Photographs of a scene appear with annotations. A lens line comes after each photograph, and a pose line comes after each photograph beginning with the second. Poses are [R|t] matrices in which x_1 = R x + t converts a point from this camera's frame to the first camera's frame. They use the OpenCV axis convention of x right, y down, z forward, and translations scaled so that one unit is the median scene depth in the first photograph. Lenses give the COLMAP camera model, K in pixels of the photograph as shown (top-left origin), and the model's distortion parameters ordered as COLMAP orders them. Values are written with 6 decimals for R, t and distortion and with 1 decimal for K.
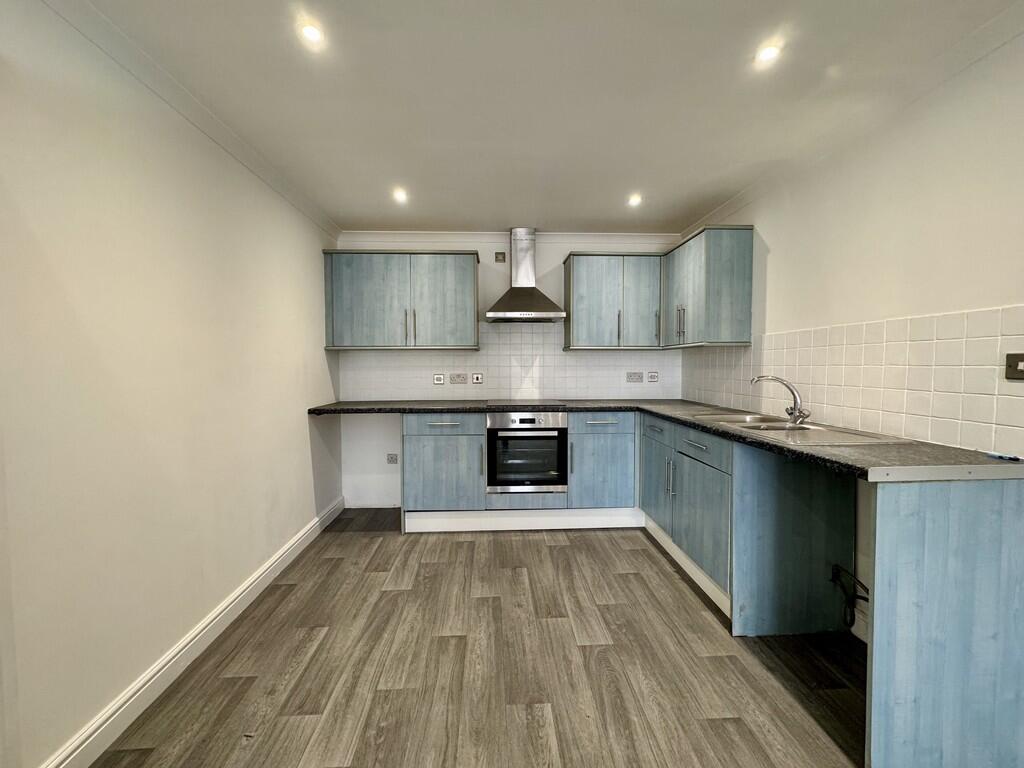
lens RADIAL K [[406.4, 0, 509.4], [0, 406.4, 382.0], [0, 0, 1]] dist [-0.000018, 0.000195]
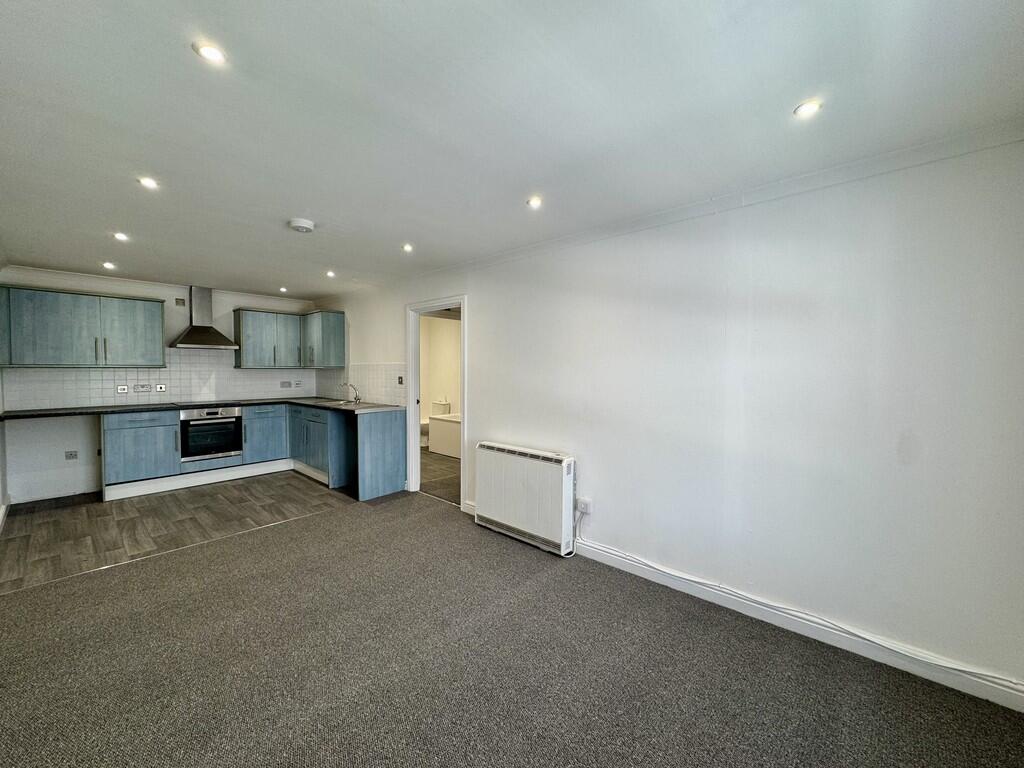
lens RADIAL K [[406.4, 0, 509.4], [0, 406.4, 382.0], [0, 0, 1]] dist [-0.000018, 0.000195]
pose [[0.704797, -0.017764, 0.709186, -0.262915], [0.024251, 0.999705, 0.000940, -0.001311], [-0.708994, 0.016536, 0.705021, -0.955322]]
